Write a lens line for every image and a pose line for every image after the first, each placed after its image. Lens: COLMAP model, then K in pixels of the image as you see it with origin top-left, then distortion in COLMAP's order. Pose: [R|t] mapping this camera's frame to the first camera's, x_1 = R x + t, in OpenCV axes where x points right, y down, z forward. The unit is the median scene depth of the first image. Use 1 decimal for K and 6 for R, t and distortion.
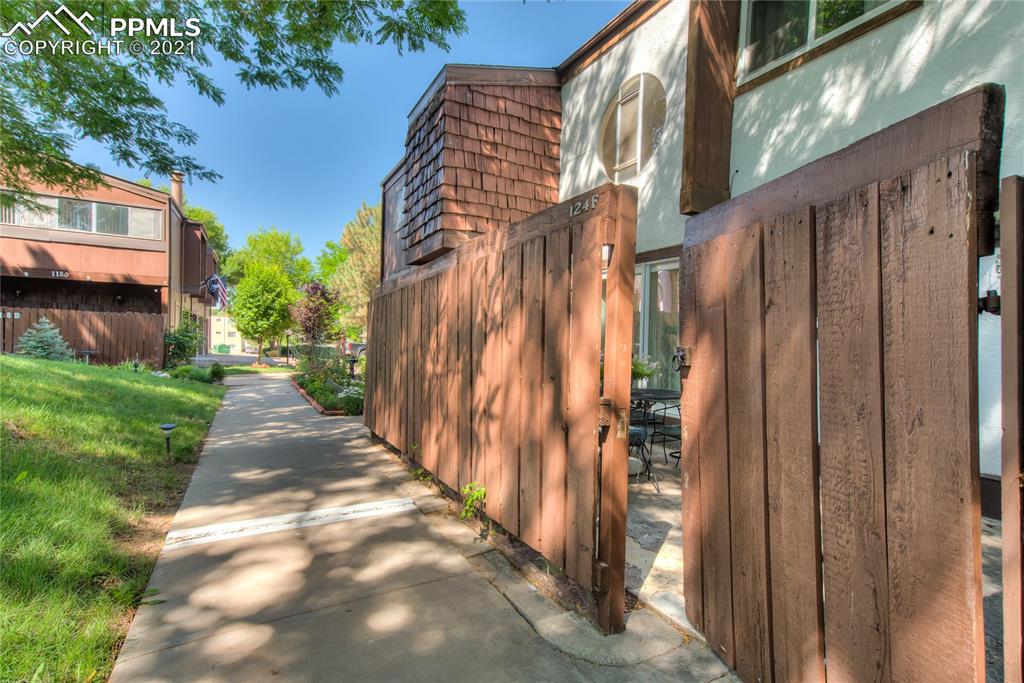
lens RADIAL K [[494.6, 0, 512.0], [0, 494.6, 341.5], [0, 0, 1]] dist [0.028728, 0.000667]
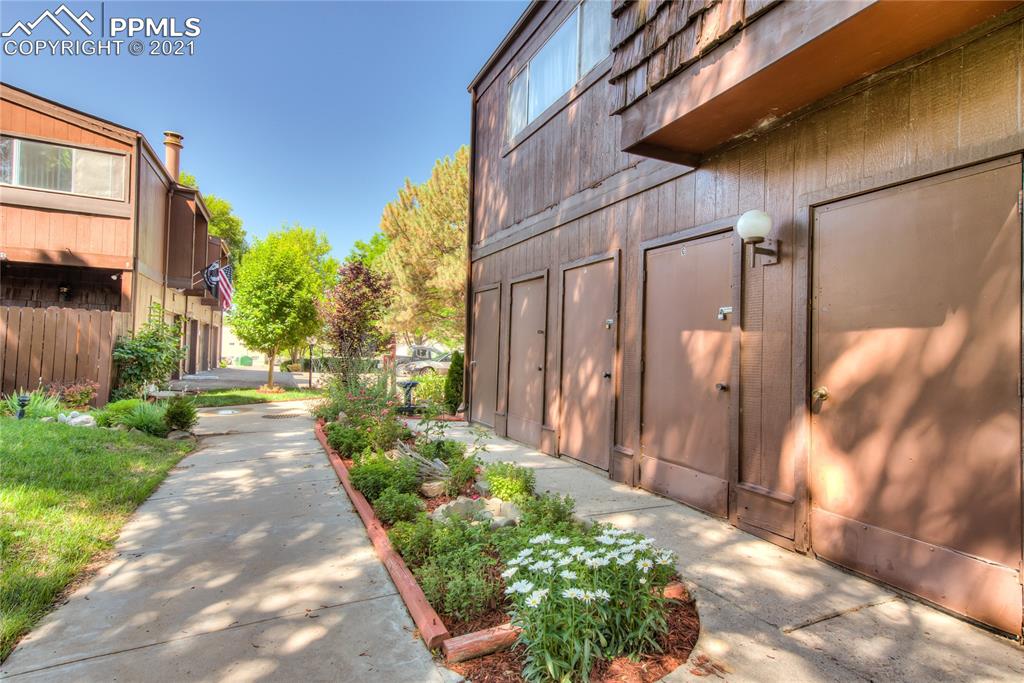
lens RADIAL K [[466.8, 0, 515.9], [0, 466.8, 338.6], [0, 0, 1]] dist [0.002538, 0.000445]
pose [[0.999903, -0.004014, -0.013302, -0.165334], [0.003650, 0.999620, -0.027322, -0.002538], [0.013407, 0.027271, 0.999538, 0.371563]]
